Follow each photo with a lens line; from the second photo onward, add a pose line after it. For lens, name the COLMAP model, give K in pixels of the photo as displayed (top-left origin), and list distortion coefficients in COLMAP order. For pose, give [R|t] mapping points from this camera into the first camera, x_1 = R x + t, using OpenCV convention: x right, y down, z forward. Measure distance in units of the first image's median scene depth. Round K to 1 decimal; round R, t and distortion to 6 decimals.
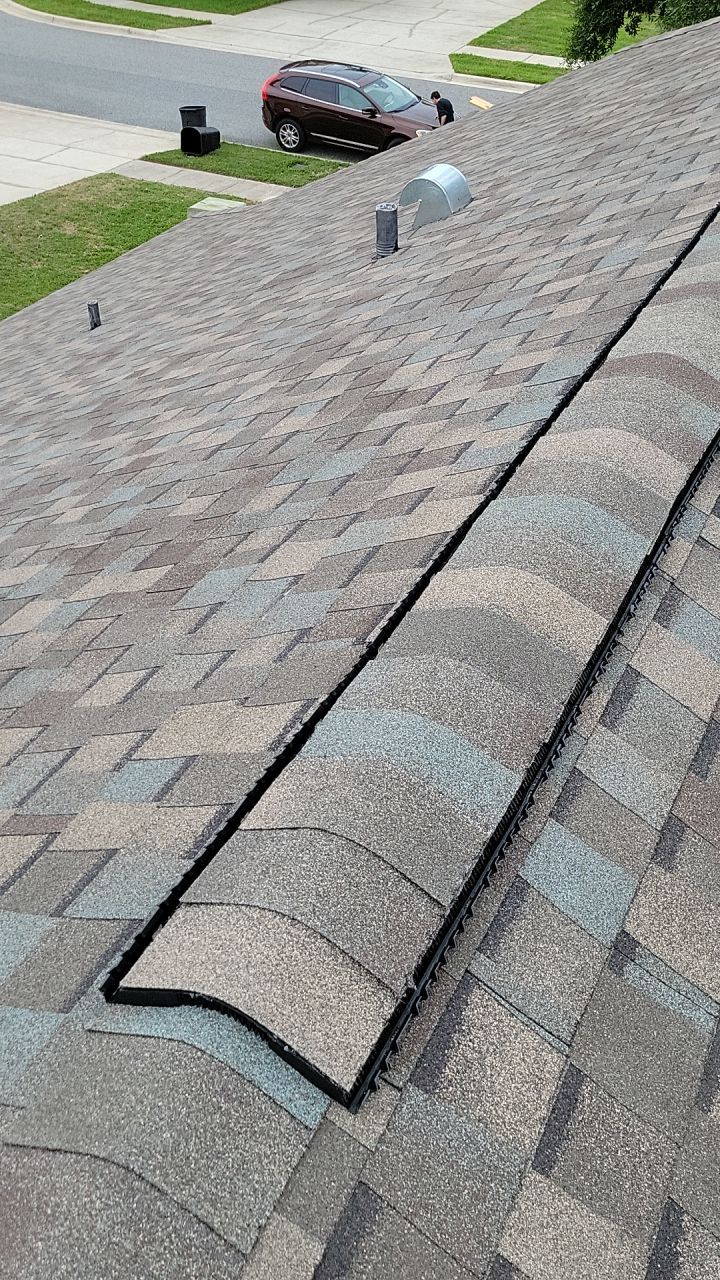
lens RADIAL K [[1125.1, 0, 407.6], [0, 1125.1, 639.7], [0, 0, 1]] dist [0.007967, -0.005093]
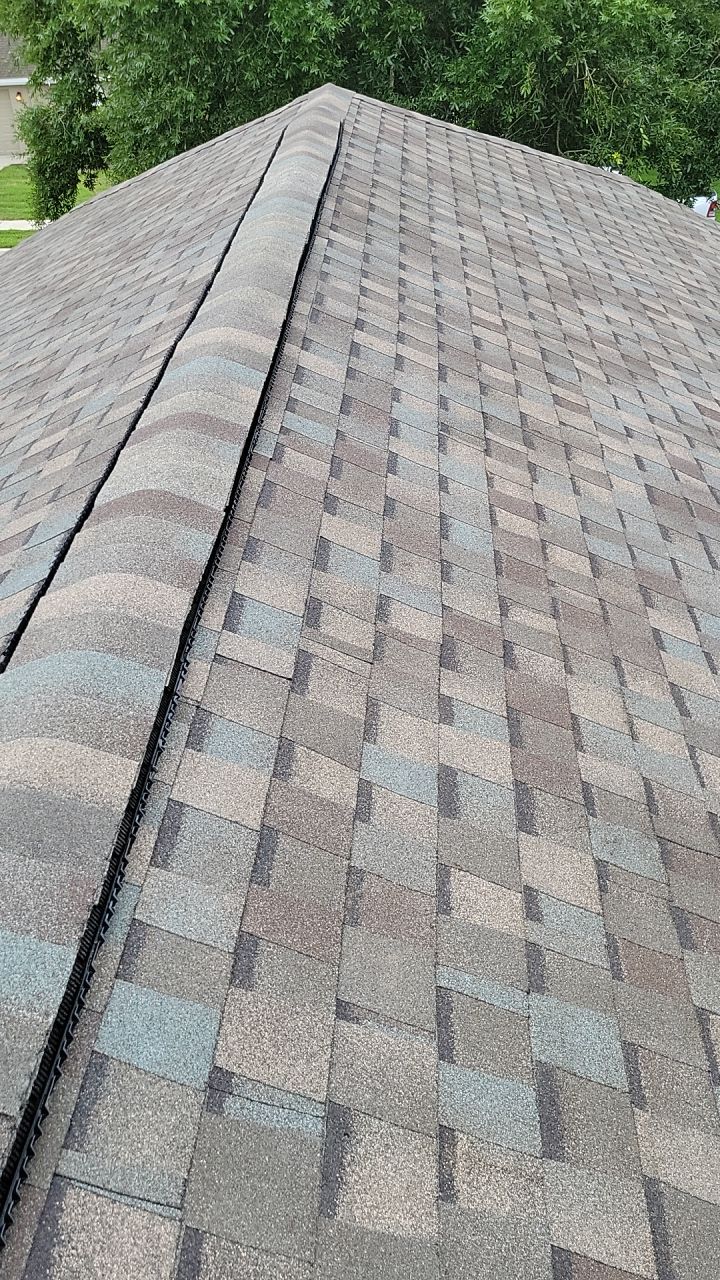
lens RADIAL K [[1125.1, 0, 407.6], [0, 1125.1, 639.7], [0, 0, 1]] dist [0.007967, -0.005093]
pose [[0.914253, -0.257199, 0.313034, 0.106119], [0.288247, 0.955890, -0.056468, 0.004332], [-0.284703, 0.141857, 0.948062, -0.028027]]
